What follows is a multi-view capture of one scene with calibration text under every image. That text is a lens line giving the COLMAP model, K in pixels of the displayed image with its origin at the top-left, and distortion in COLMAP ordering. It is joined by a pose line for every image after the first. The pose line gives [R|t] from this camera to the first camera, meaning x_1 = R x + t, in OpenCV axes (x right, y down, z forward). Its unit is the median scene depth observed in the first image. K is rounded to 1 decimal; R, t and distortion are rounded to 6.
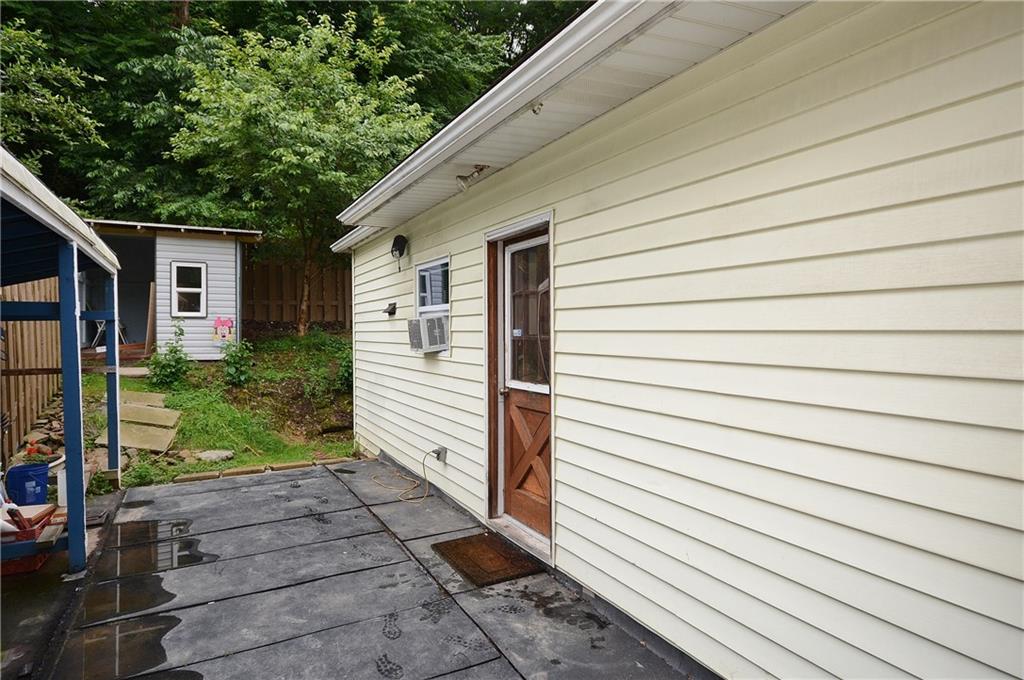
lens RADIAL K [[571.5, 0, 509.7], [0, 571.5, 336.5], [0, 0, 1]] dist [-0.002292, 0.000138]
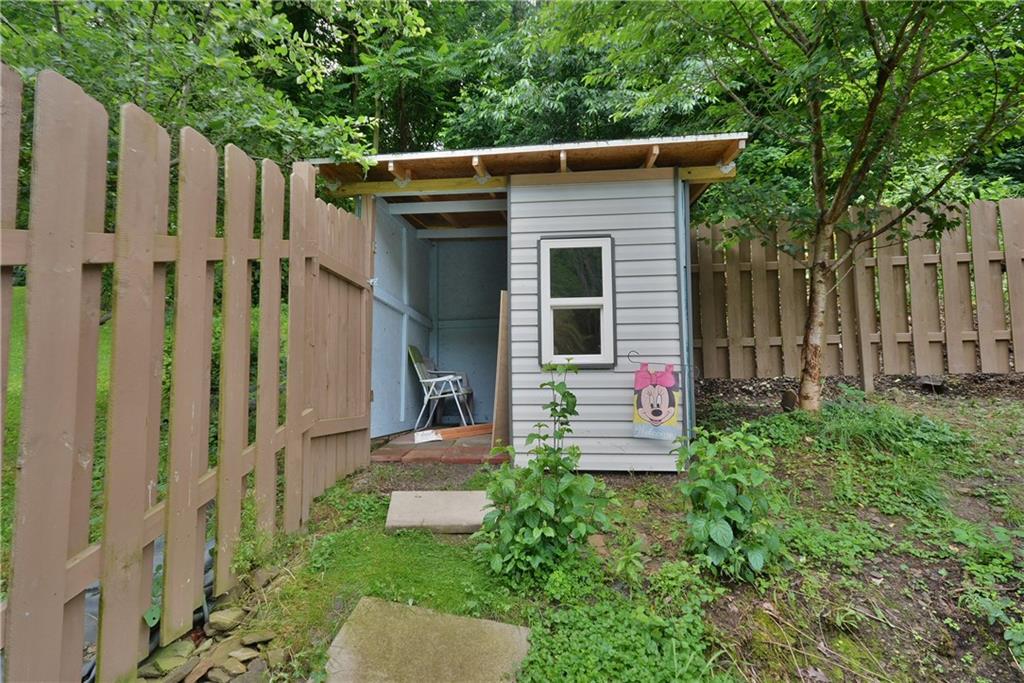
lens RADIAL K [[541.7, 0, 510.5], [0, 541.7, 346.8], [0, 0, 1]] dist [0.000169, 0.000015]
pose [[0.833617, -0.060099, -0.549064, -0.390314], [0.002893, 0.994524, -0.104466, -0.006703], [0.552335, 0.085496, 0.829226, 0.654003]]
